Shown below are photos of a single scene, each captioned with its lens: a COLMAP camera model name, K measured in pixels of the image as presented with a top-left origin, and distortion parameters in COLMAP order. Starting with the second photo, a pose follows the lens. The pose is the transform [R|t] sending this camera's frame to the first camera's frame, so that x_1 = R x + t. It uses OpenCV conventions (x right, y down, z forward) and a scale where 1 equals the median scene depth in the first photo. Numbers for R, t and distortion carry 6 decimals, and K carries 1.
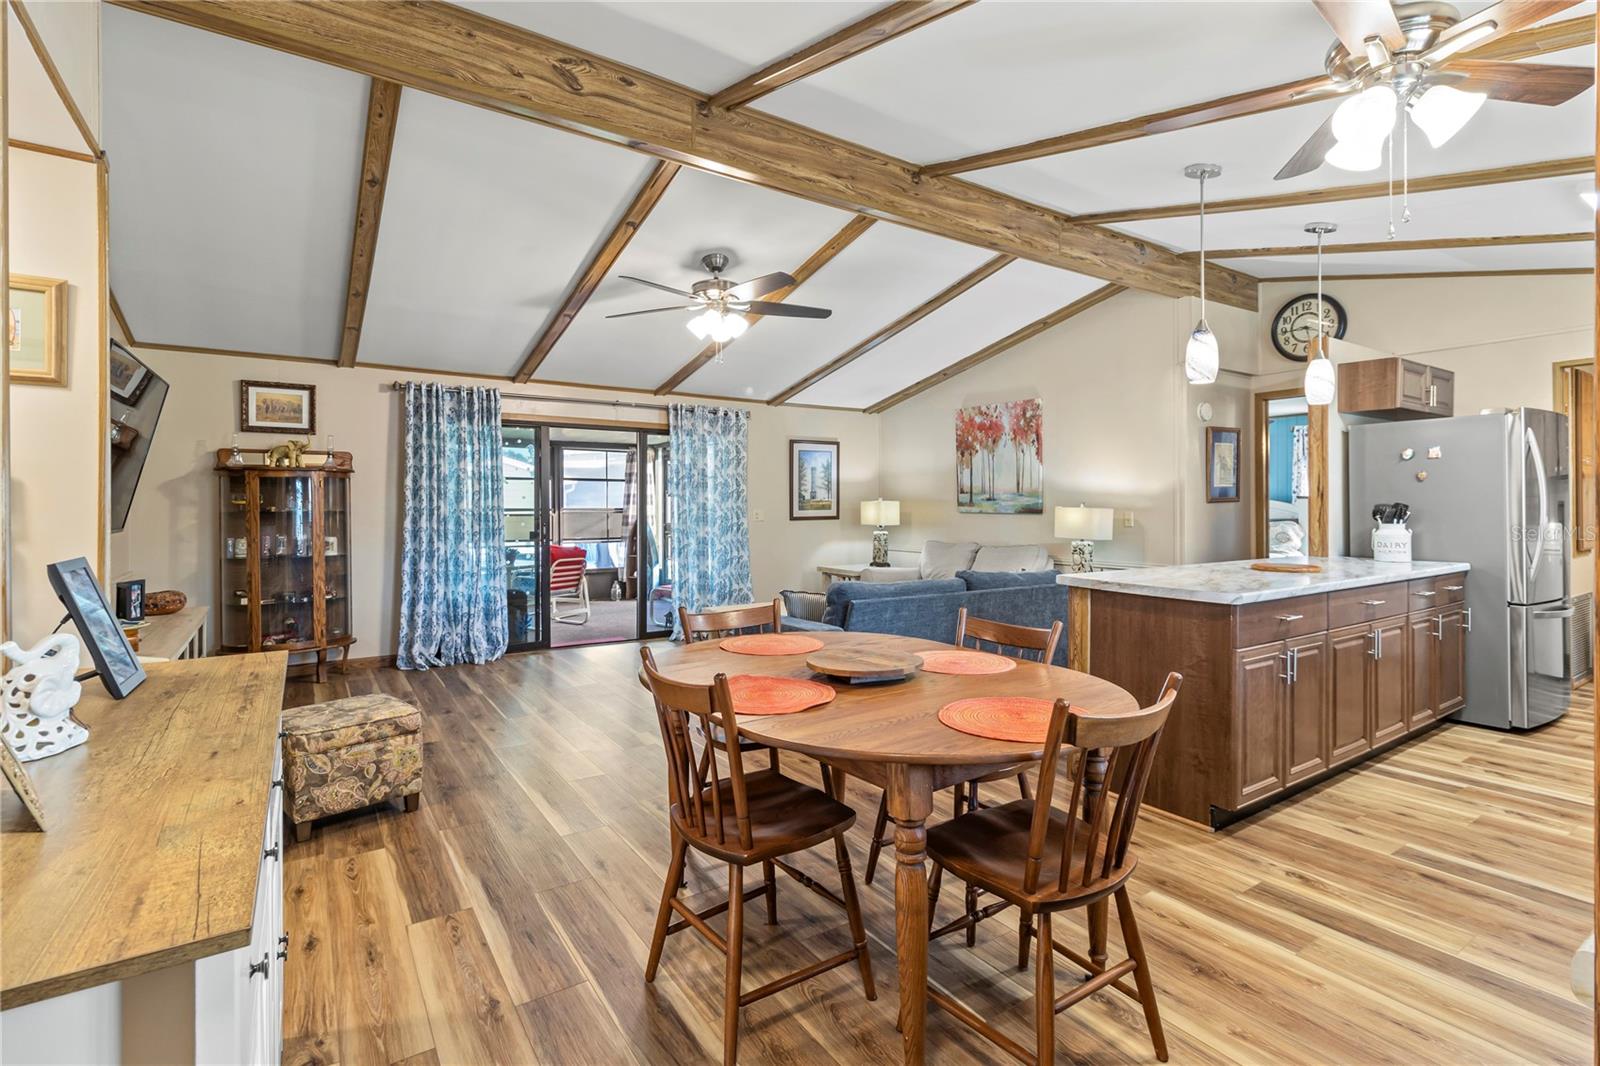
lens RADIAL K [[756.3, 0, 813.5], [0, 756.3, 504.7], [0, 0, 1]] dist [0.001506, 0.001073]
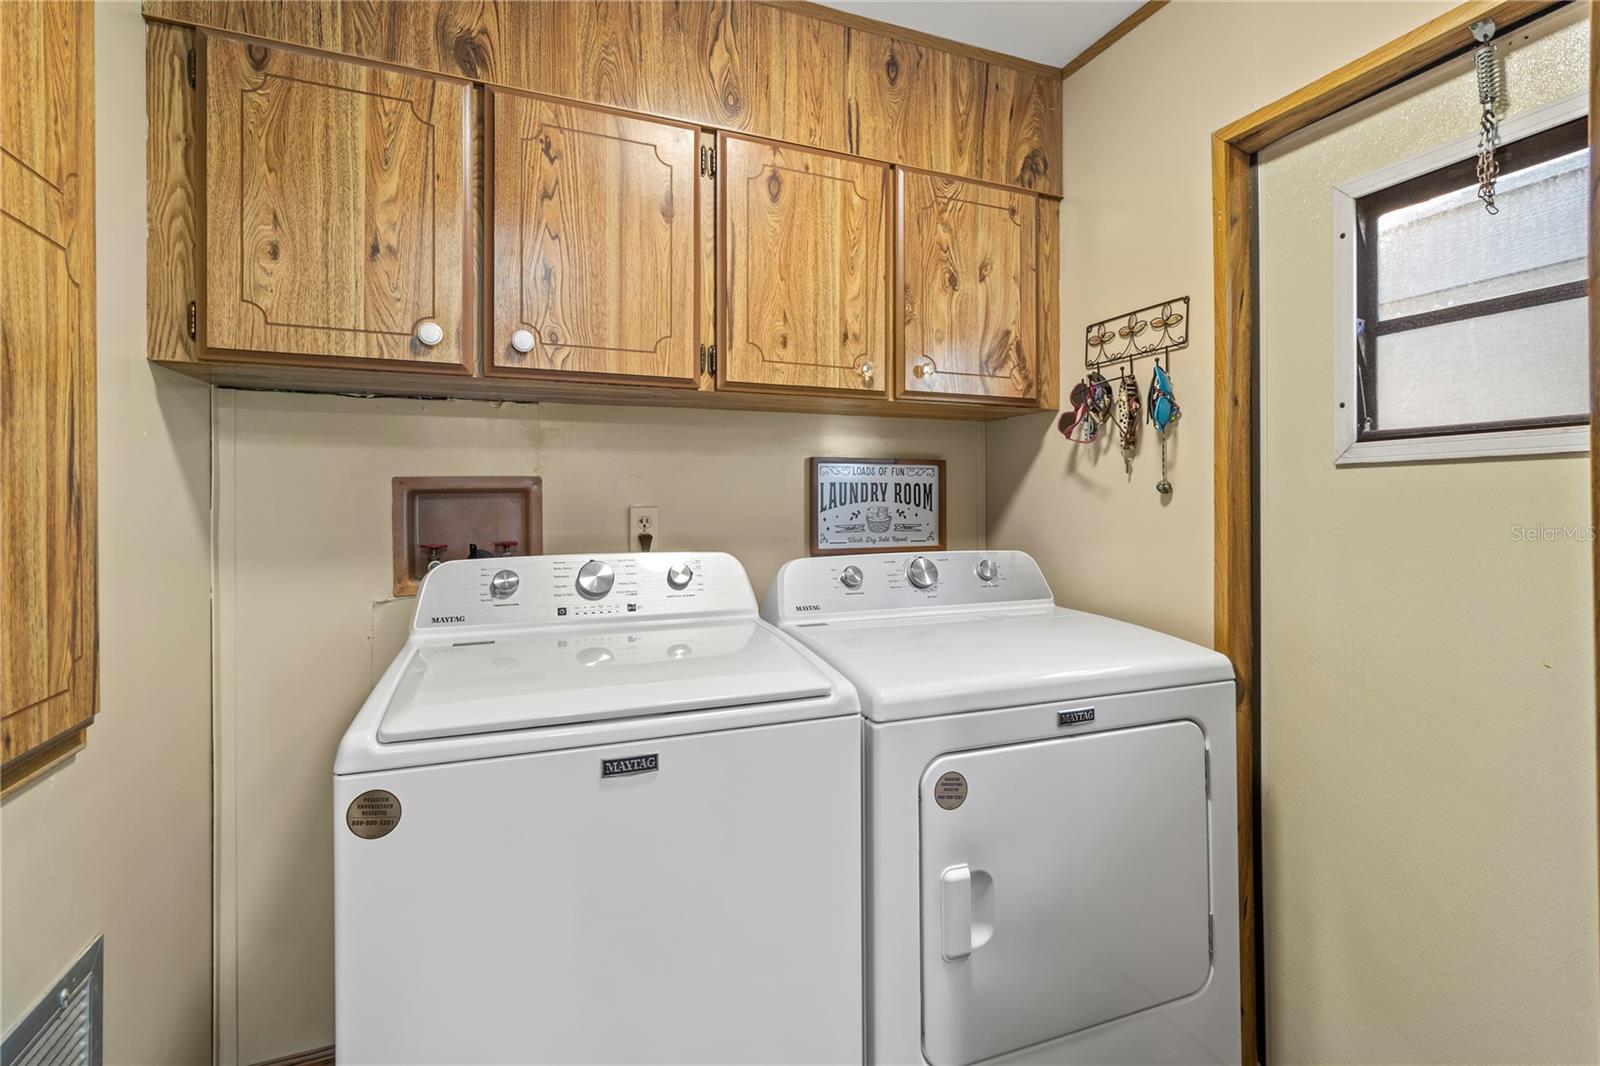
lens RADIAL K [[753.1, 0, 816.6], [0, 753.1, 492.7], [0, 0, 1]] dist [0.001238, 0.000377]
pose [[0.195400, 0.012349, 0.980646, 0.798748], [0.005470, 0.999891, -0.013681, 0.004568], [-0.980708, 0.008037, 0.195311, 0.715972]]
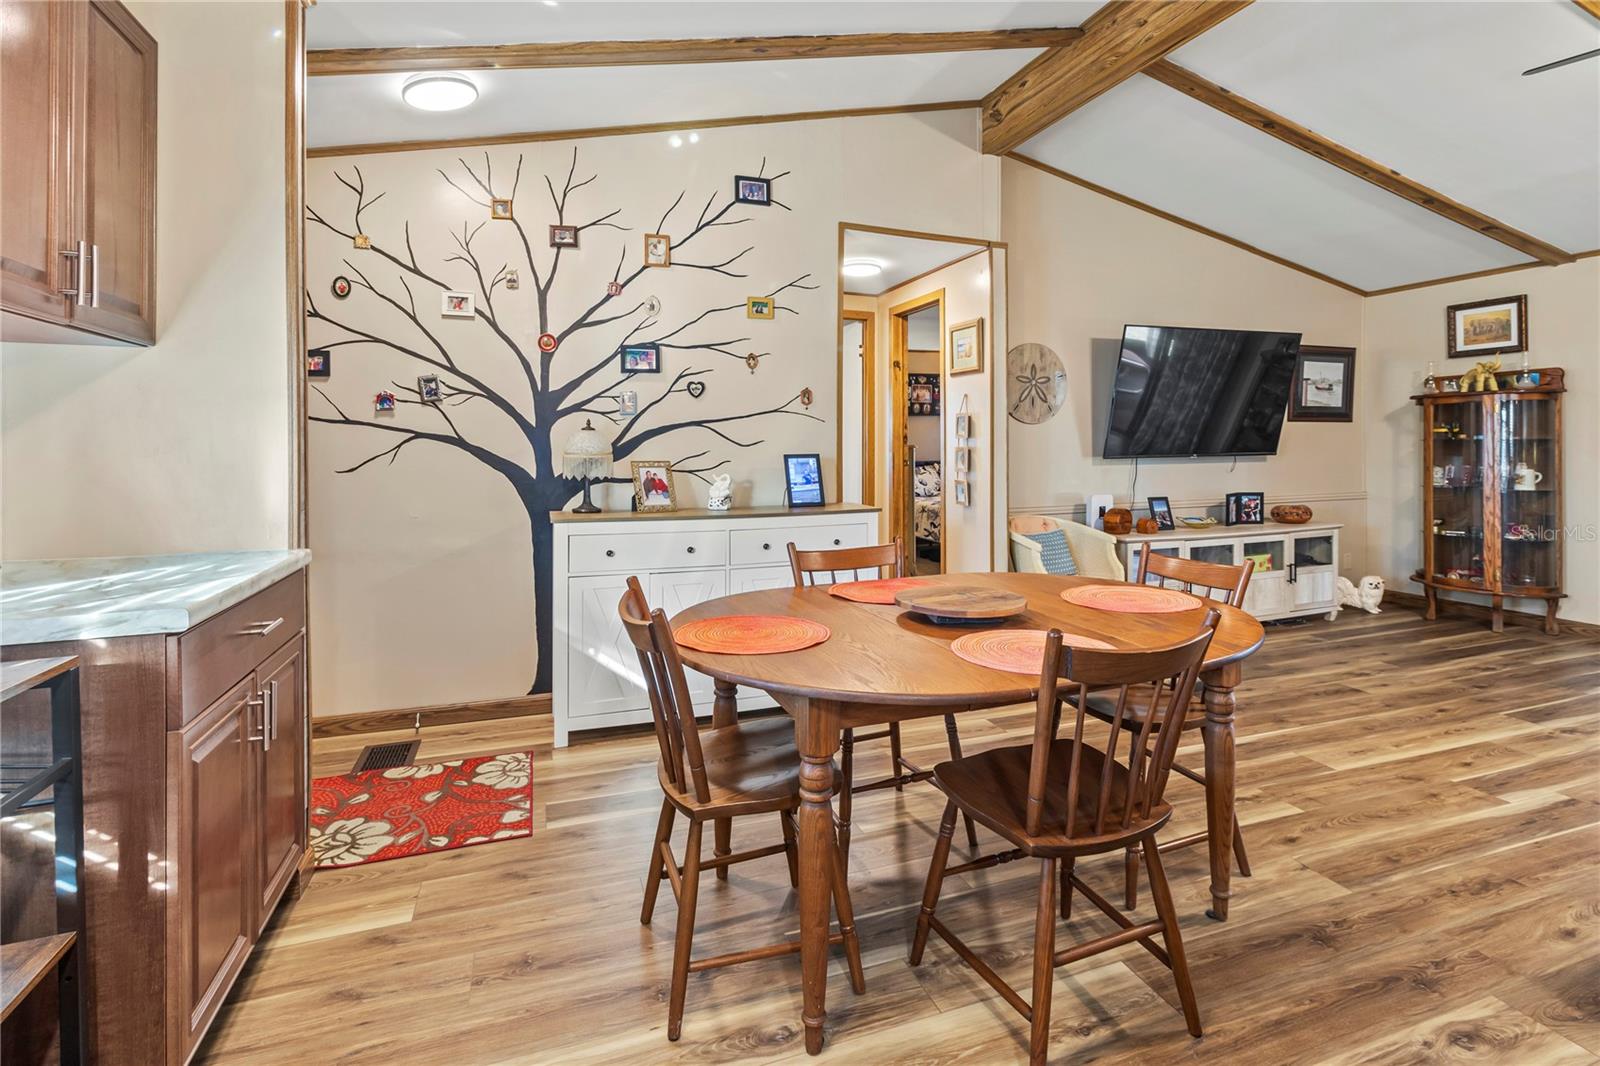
lens RADIAL K [[770.3, 0, 824.8], [0, 770.3, 449.0], [0, 0, 1]] dist [0.002489, 0.000385]
pose [[-0.242144, 0.009829, -0.970191, 0.370898], [0.006469, 0.999943, 0.008516, 0.006625], [0.970219, -0.004214, -0.242193, 0.400003]]
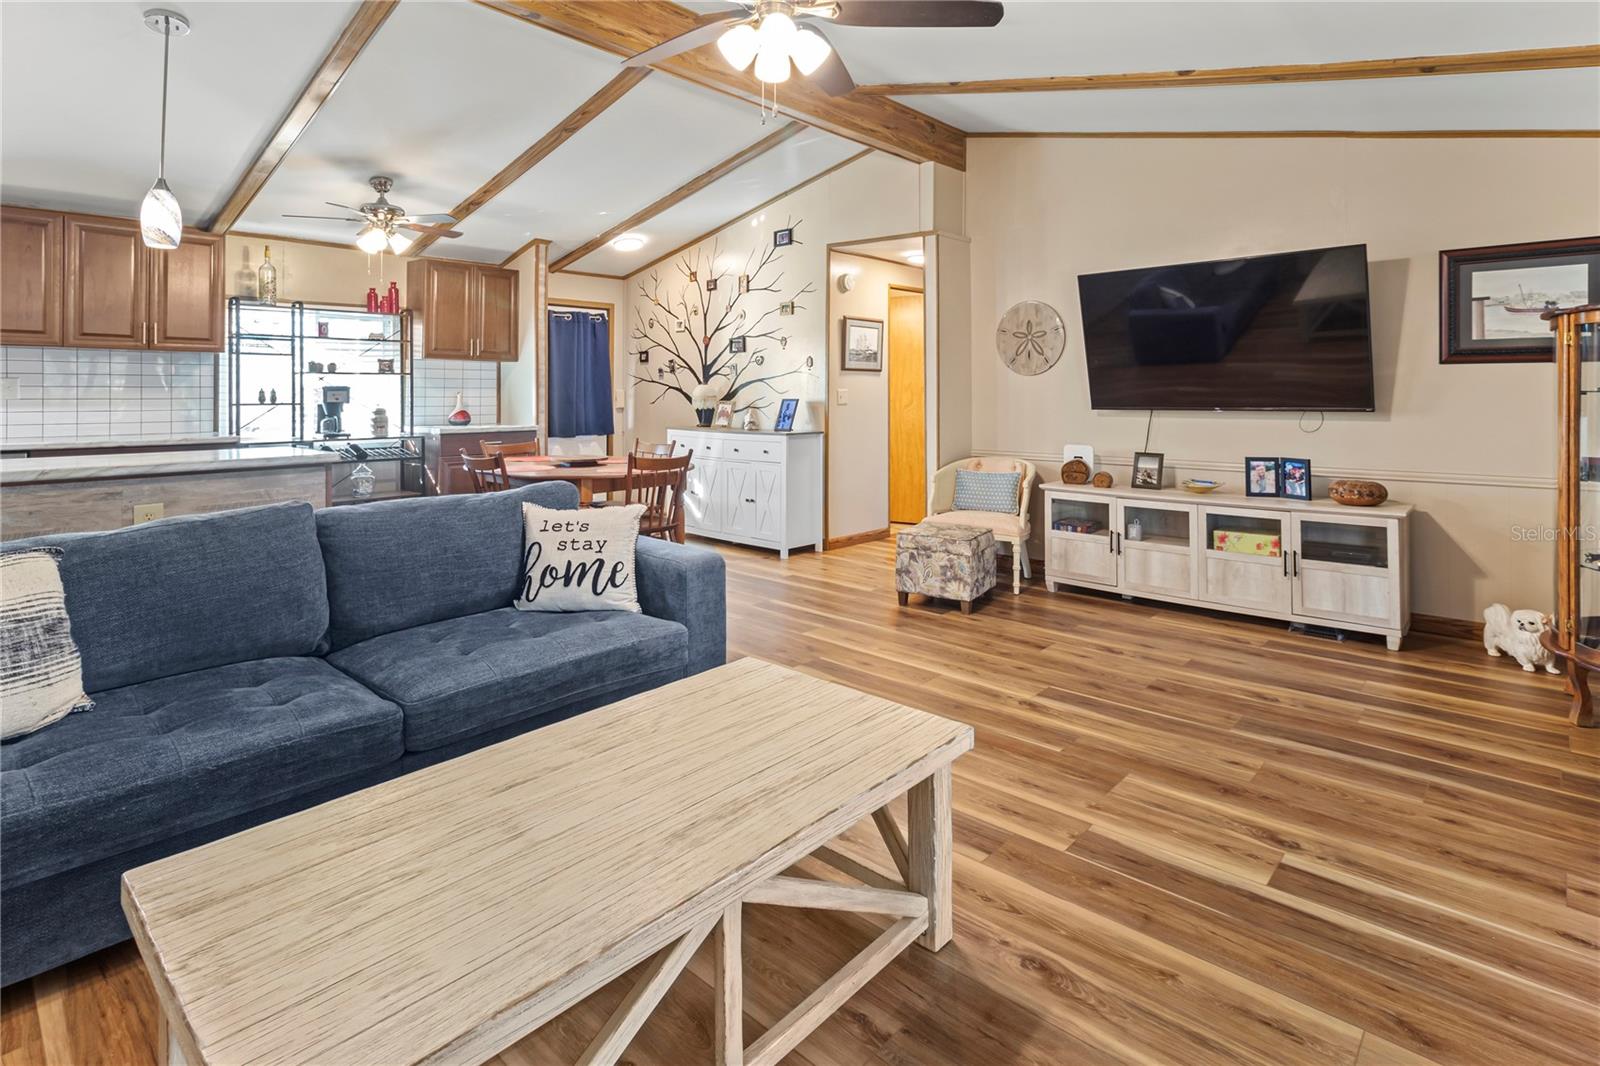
lens RADIAL K [[802.4, 0, 818.1], [0, 802.4, 389.7], [0, 0, 1]] dist [0.001136, 0.000185]
pose [[-0.970730, -0.001215, -0.240172, -0.014484], [-0.000068, 0.999989, -0.004784, 0.009243], [0.240175, -0.004627, -0.970719, 1.244835]]
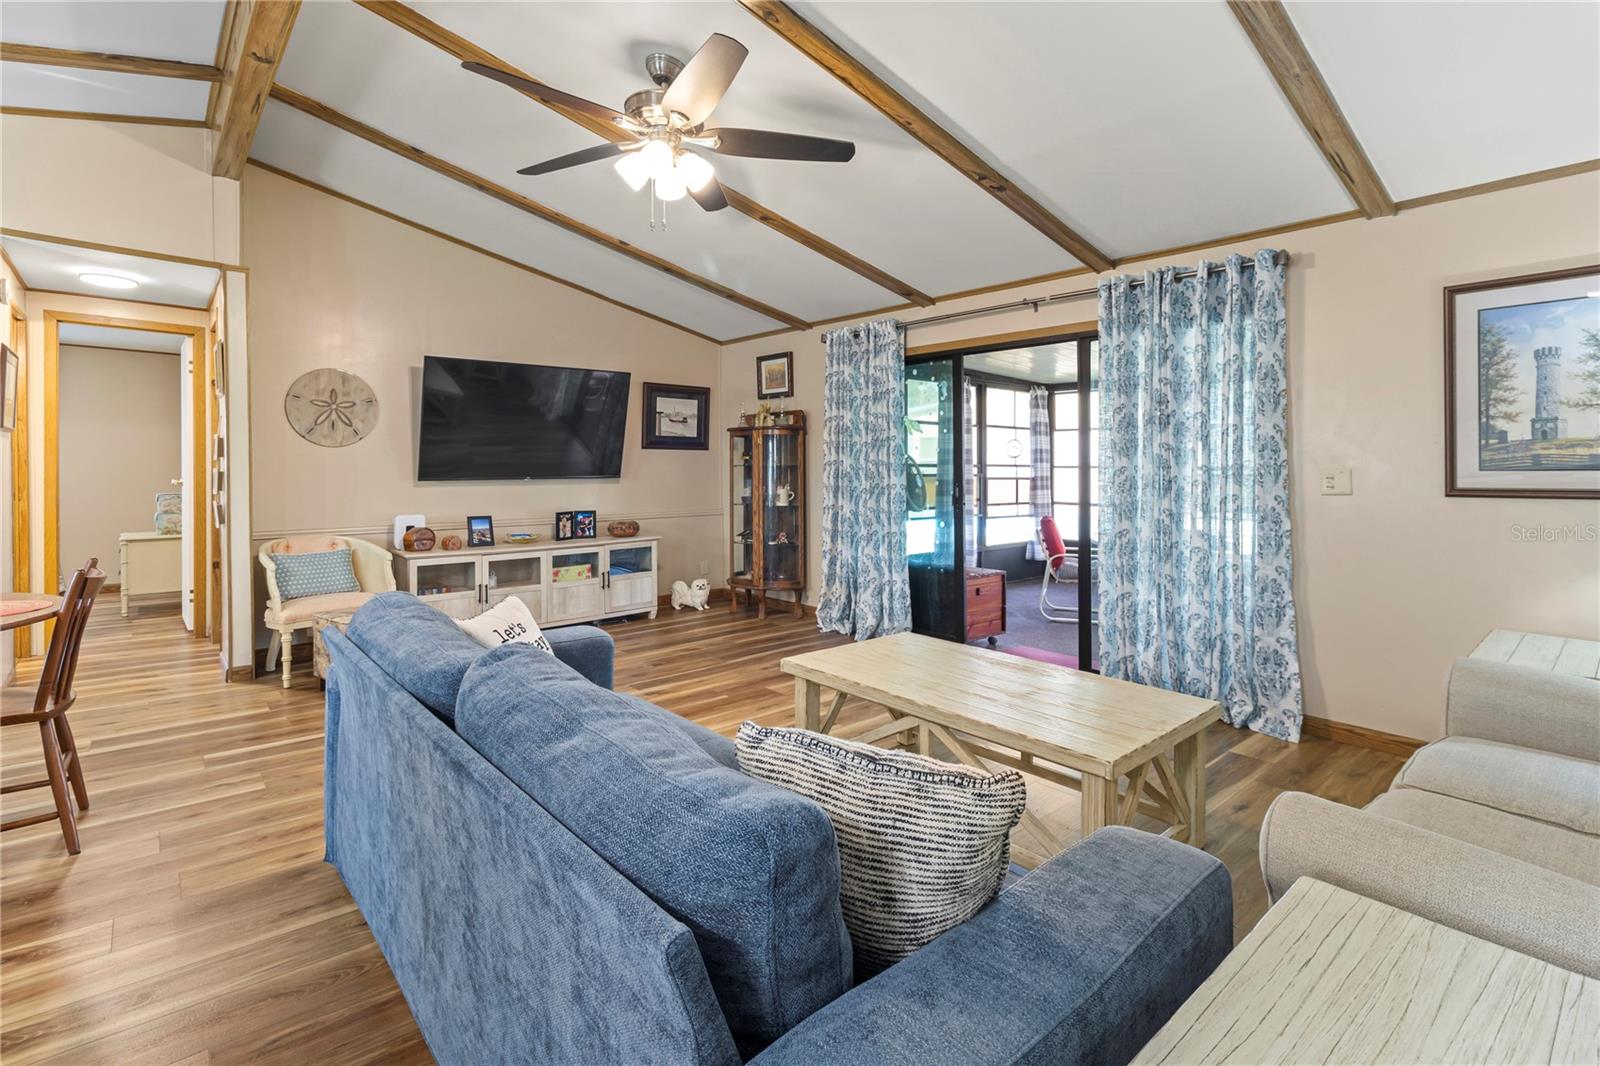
lens RADIAL K [[755.3, 0, 822.8], [0, 755.3, 484.0], [0, 0, 1]] dist [-0.000015, 0.000413]
pose [[0.129305, 0.025273, -0.991283, 0.410807], [-0.002049, 0.999680, 0.025220, 0.006821], [0.991603, -0.001230, 0.129315, 0.834919]]
